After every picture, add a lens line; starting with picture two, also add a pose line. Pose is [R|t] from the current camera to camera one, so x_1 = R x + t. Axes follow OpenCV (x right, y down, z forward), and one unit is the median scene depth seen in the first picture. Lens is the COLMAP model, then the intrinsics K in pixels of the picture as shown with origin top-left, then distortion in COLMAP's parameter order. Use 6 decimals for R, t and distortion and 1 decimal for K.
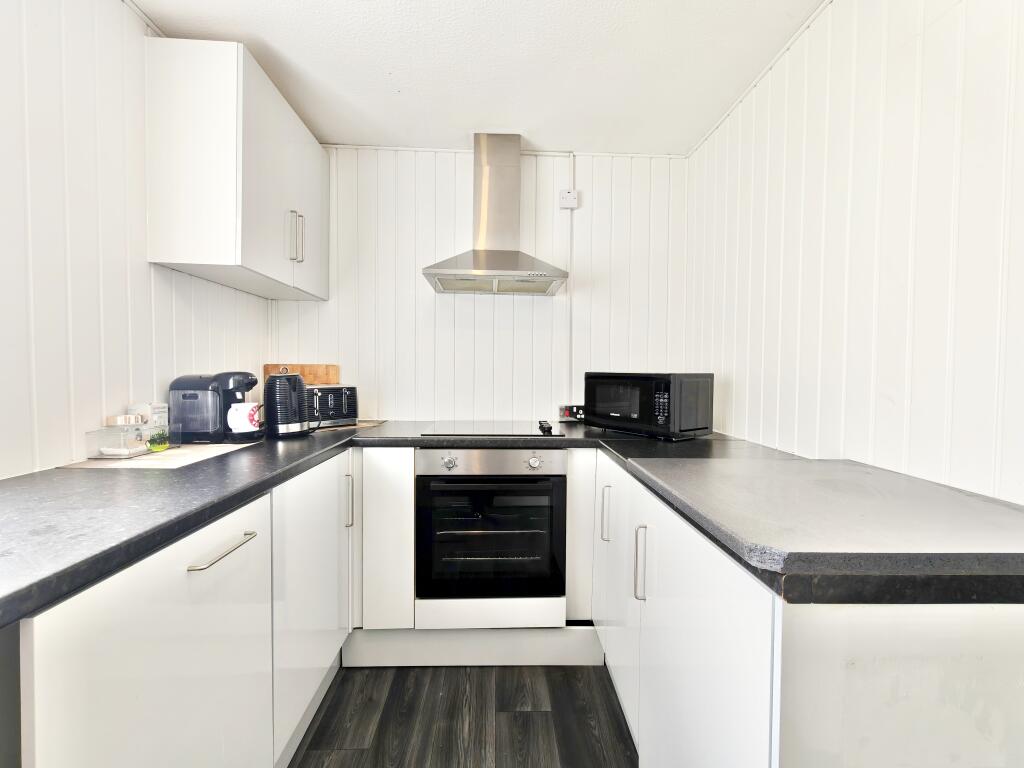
lens RADIAL K [[456.0, 0, 513.2], [0, 456.0, 386.0], [0, 0, 1]] dist [-0.000136, -0.000162]
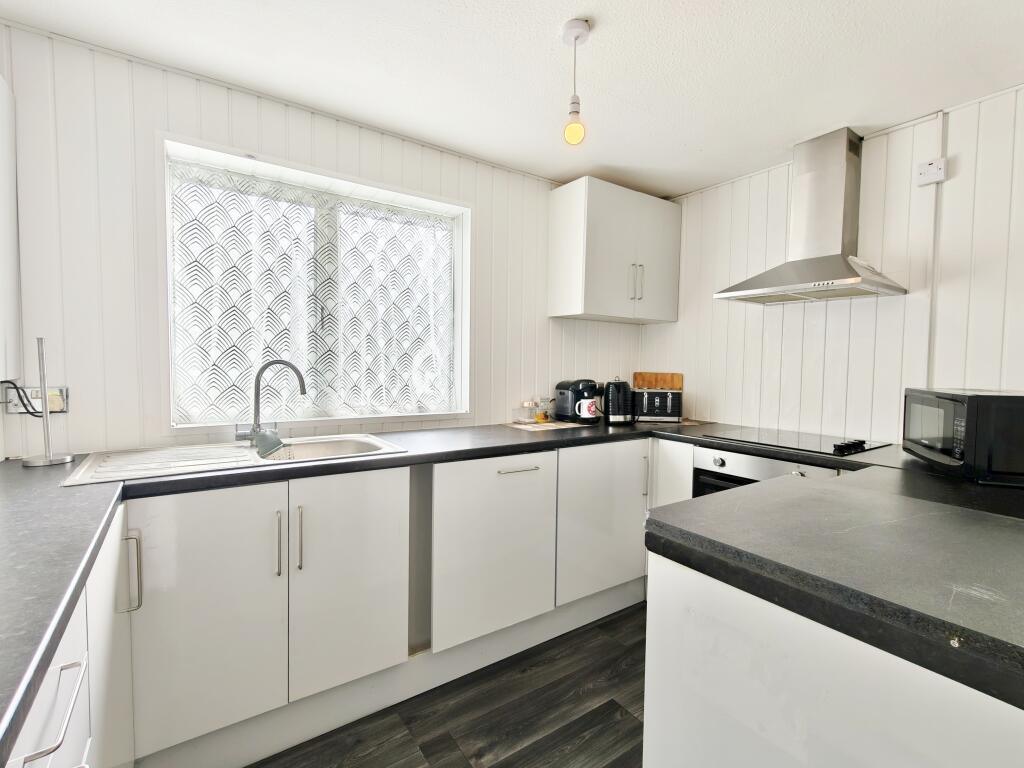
lens RADIAL K [[472.4, 0, 512.0], [0, 472.4, 384.0], [0, 0, 1]] dist [0.000450, 0.000075]
pose [[0.534426, 0.035208, -0.844481, 0.609896], [-0.034613, 0.999206, 0.019754, -0.036228], [0.844506, 0.018673, 0.535220, -0.092090]]
